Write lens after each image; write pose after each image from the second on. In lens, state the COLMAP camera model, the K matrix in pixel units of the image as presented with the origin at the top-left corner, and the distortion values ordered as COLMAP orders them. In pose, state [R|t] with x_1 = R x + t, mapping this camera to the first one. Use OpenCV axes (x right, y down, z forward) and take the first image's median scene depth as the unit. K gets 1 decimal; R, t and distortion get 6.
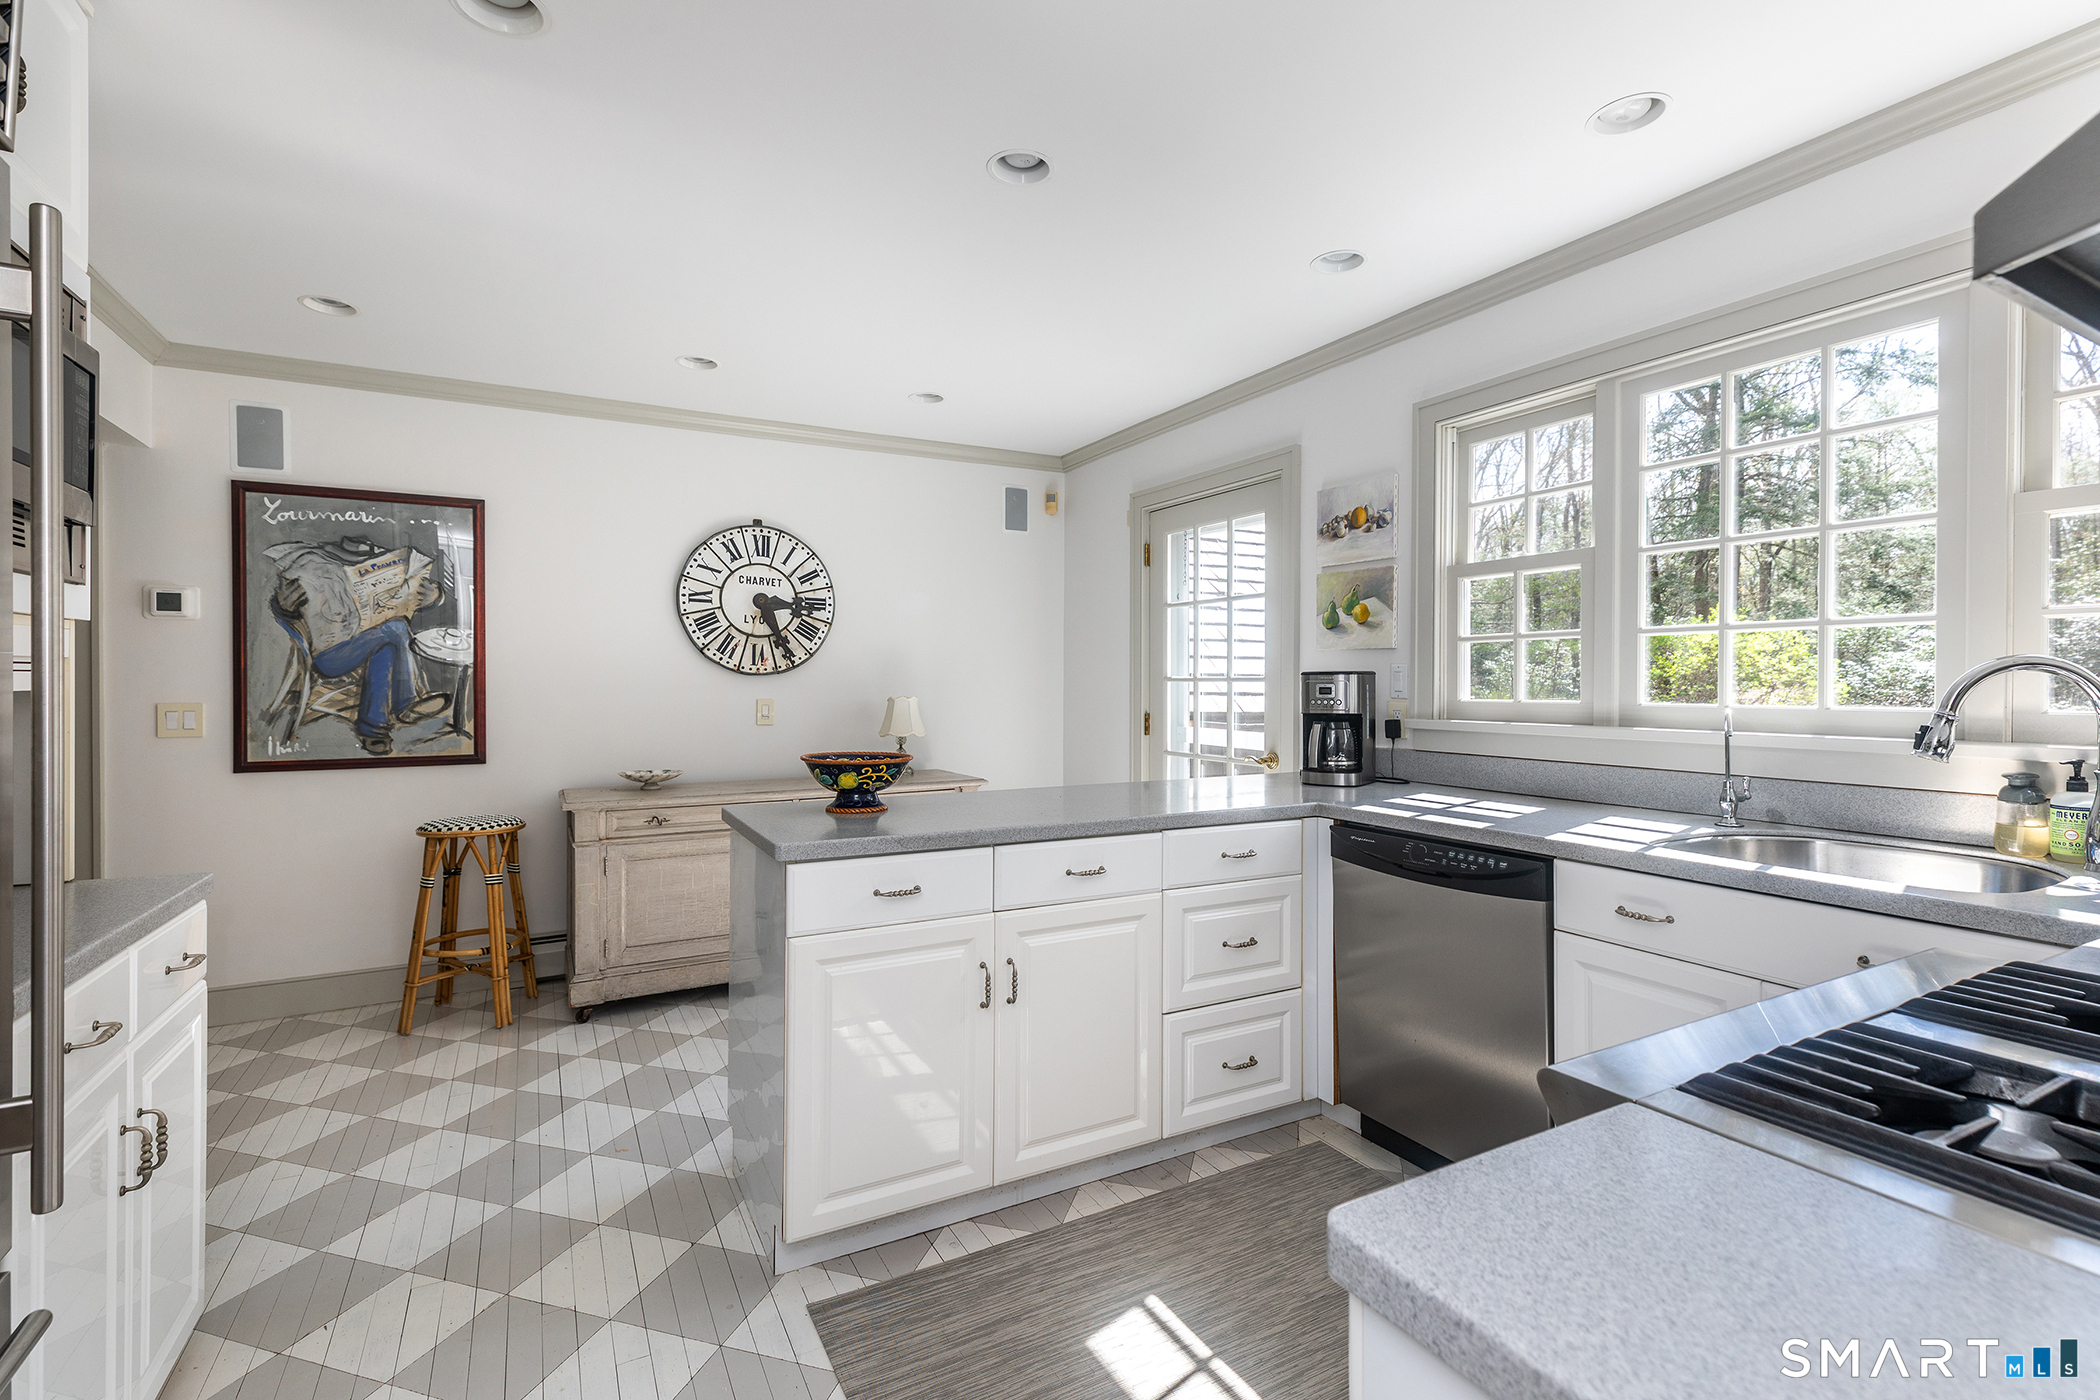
lens RADIAL K [[939.0, 0, 1047.4], [0, 939.0, 699.9], [0, 0, 1]] dist [0.024424, -0.002032]
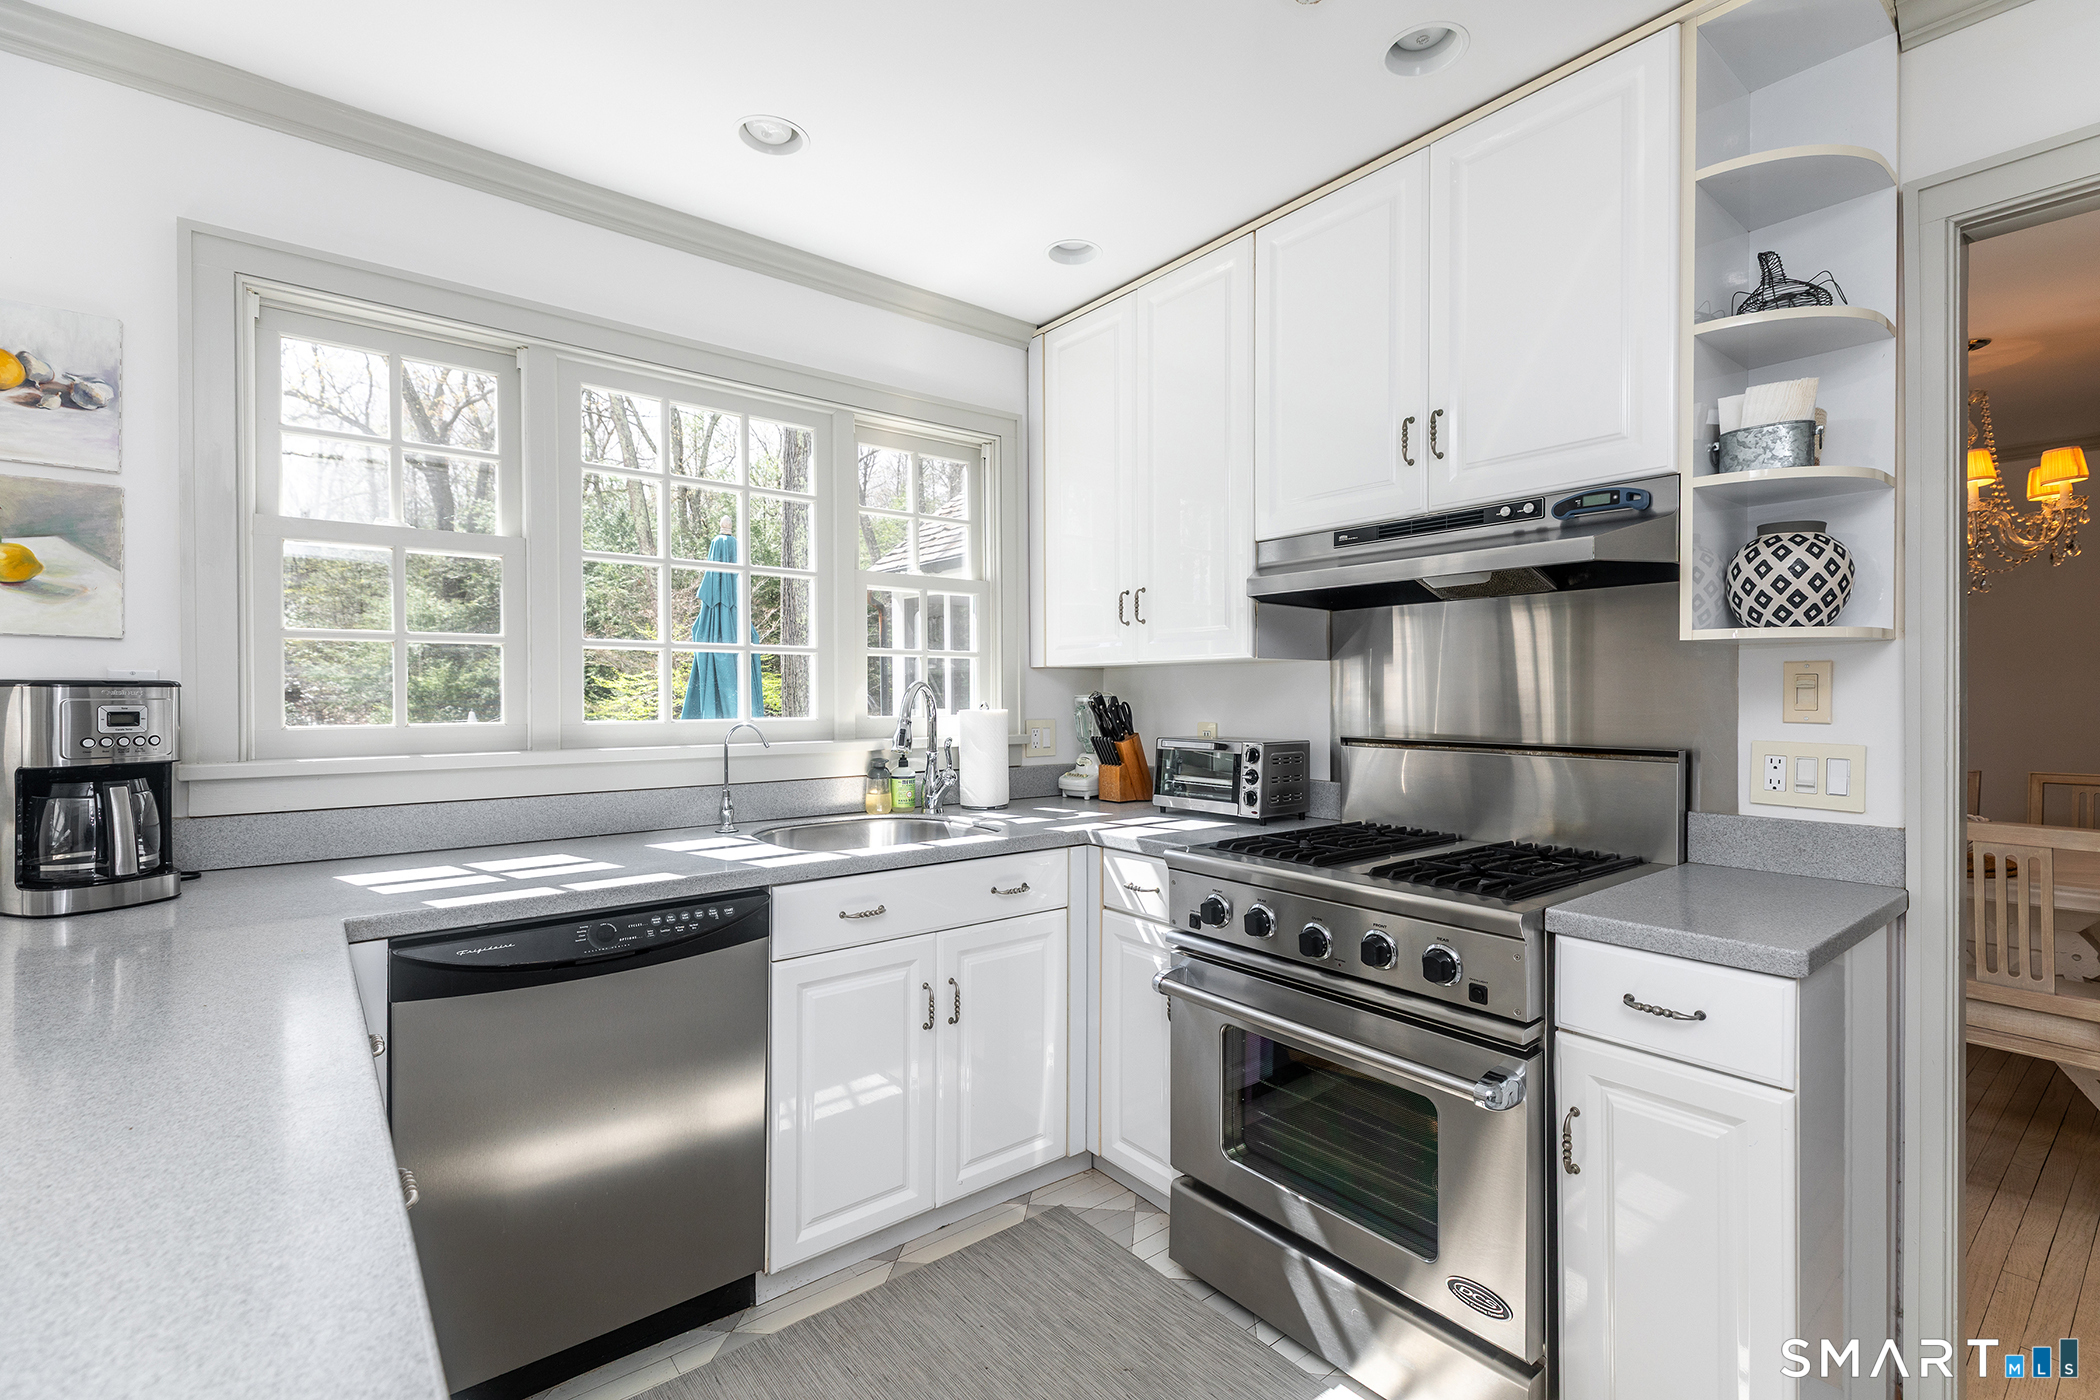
lens RADIAL K [[939.0, 0, 1062.9], [0, 939.0, 693.9], [0, 0, 1]] dist [0.024424, -0.002032]
pose [[-0.185981, 0.001048, 0.982553, -0.276891], [0.019951, 0.999797, 0.002710, -0.013225], [-0.982351, 0.020107, -0.185964, 0.559308]]
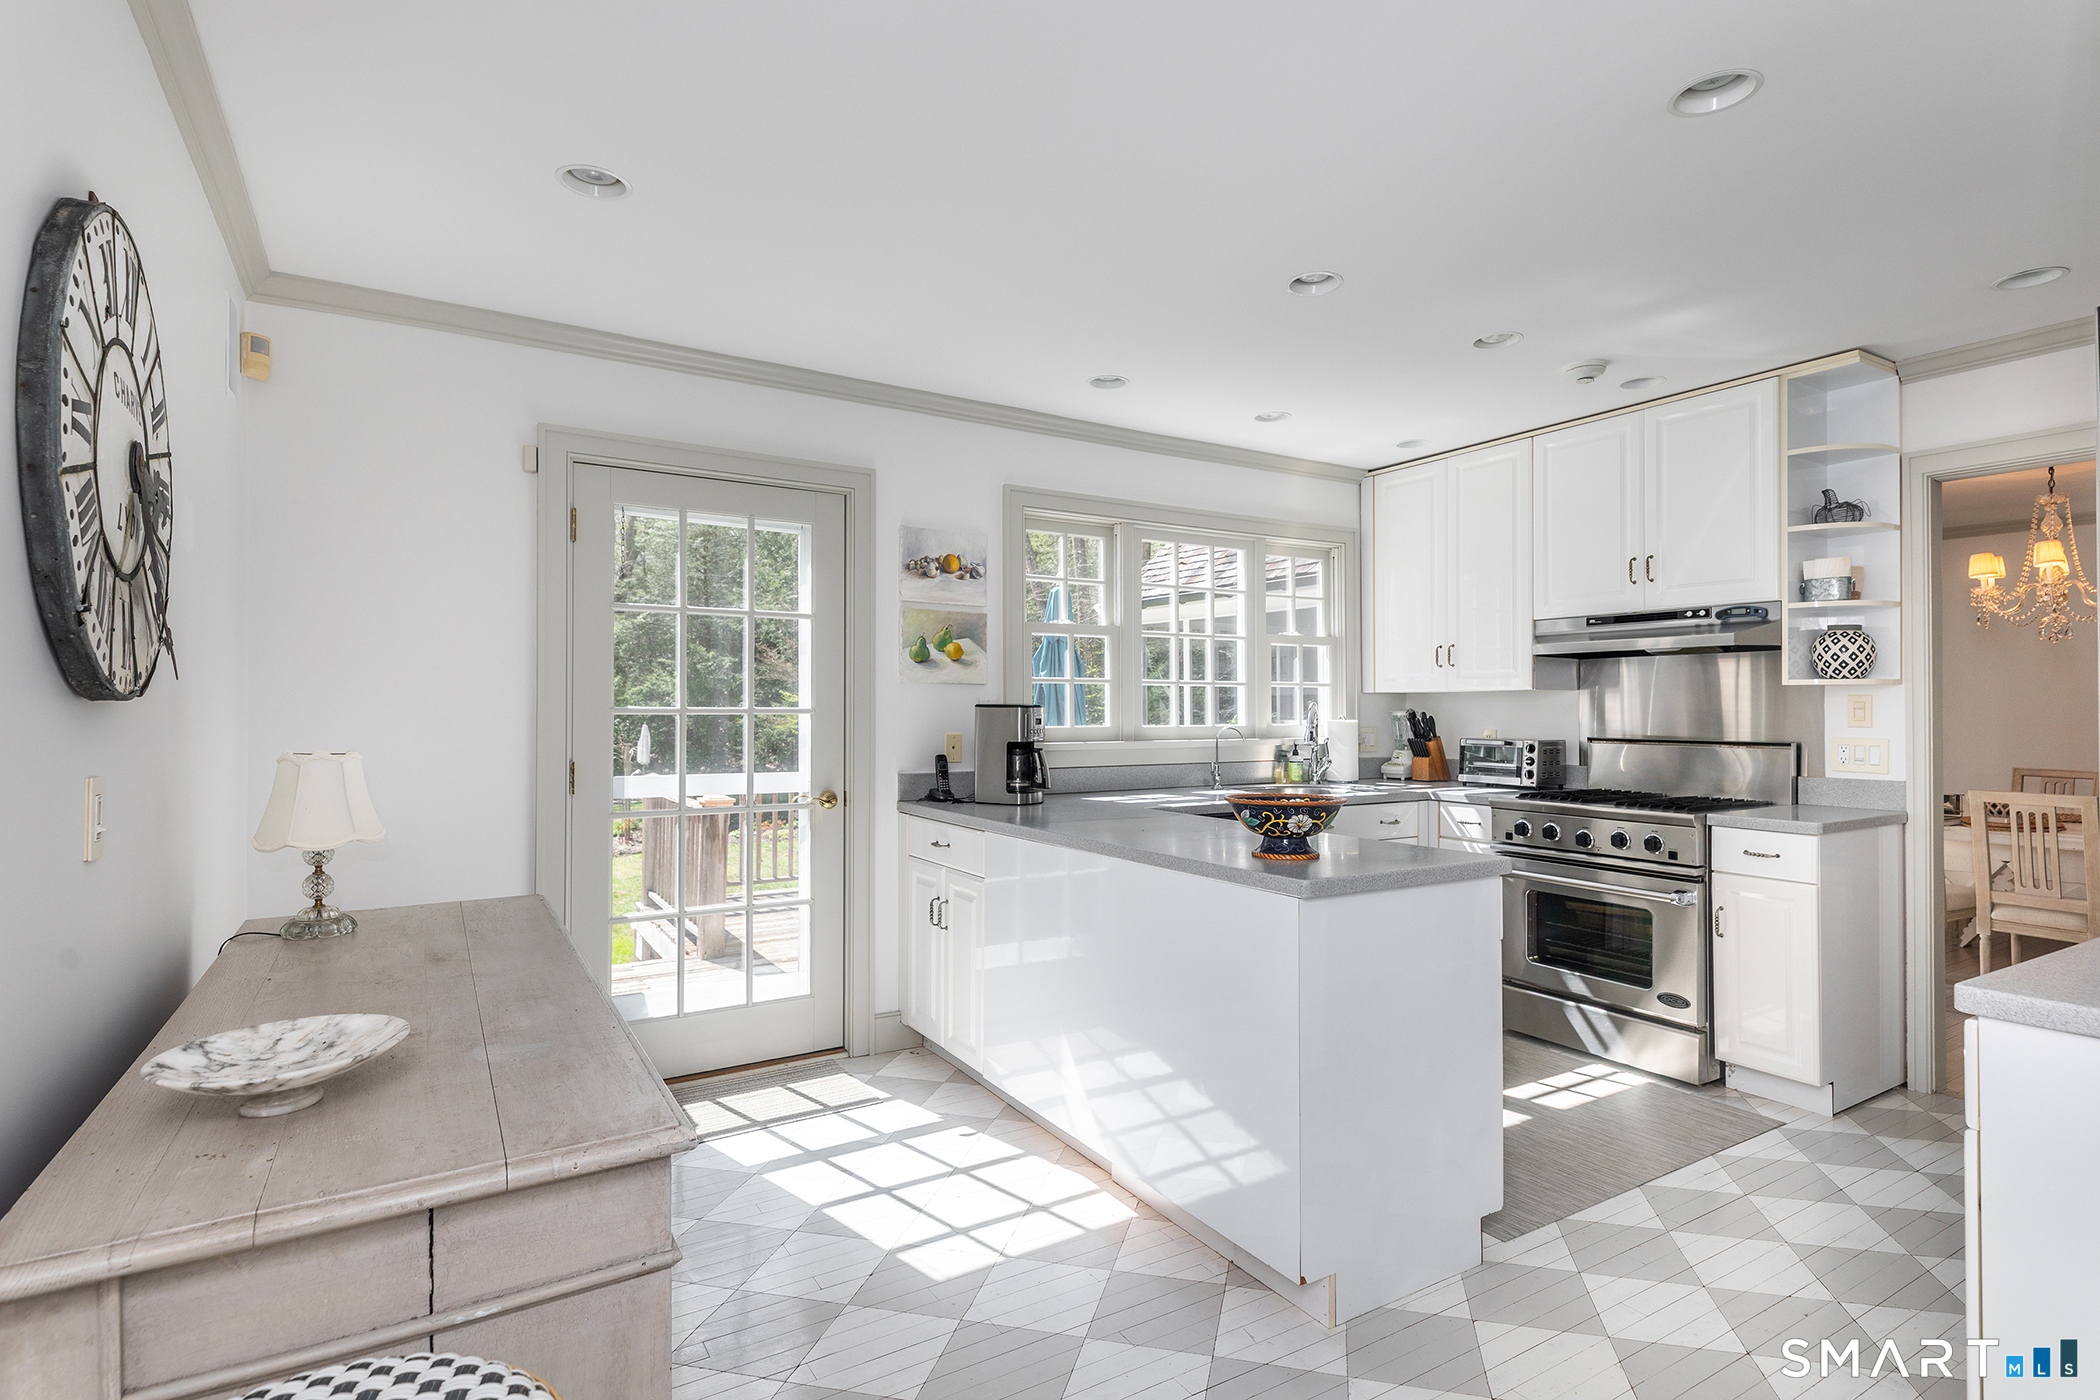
lens RADIAL K [[994.3, 0, 1085.9], [0, 994.3, 698.1], [0, 0, 1]] dist [0.026344, -0.009573]
pose [[-0.056569, 0.010812, 0.998340, -0.853041], [0.018725, 0.999777, -0.009766, -0.023375], [-0.998223, 0.018141, -0.056759, 0.932231]]
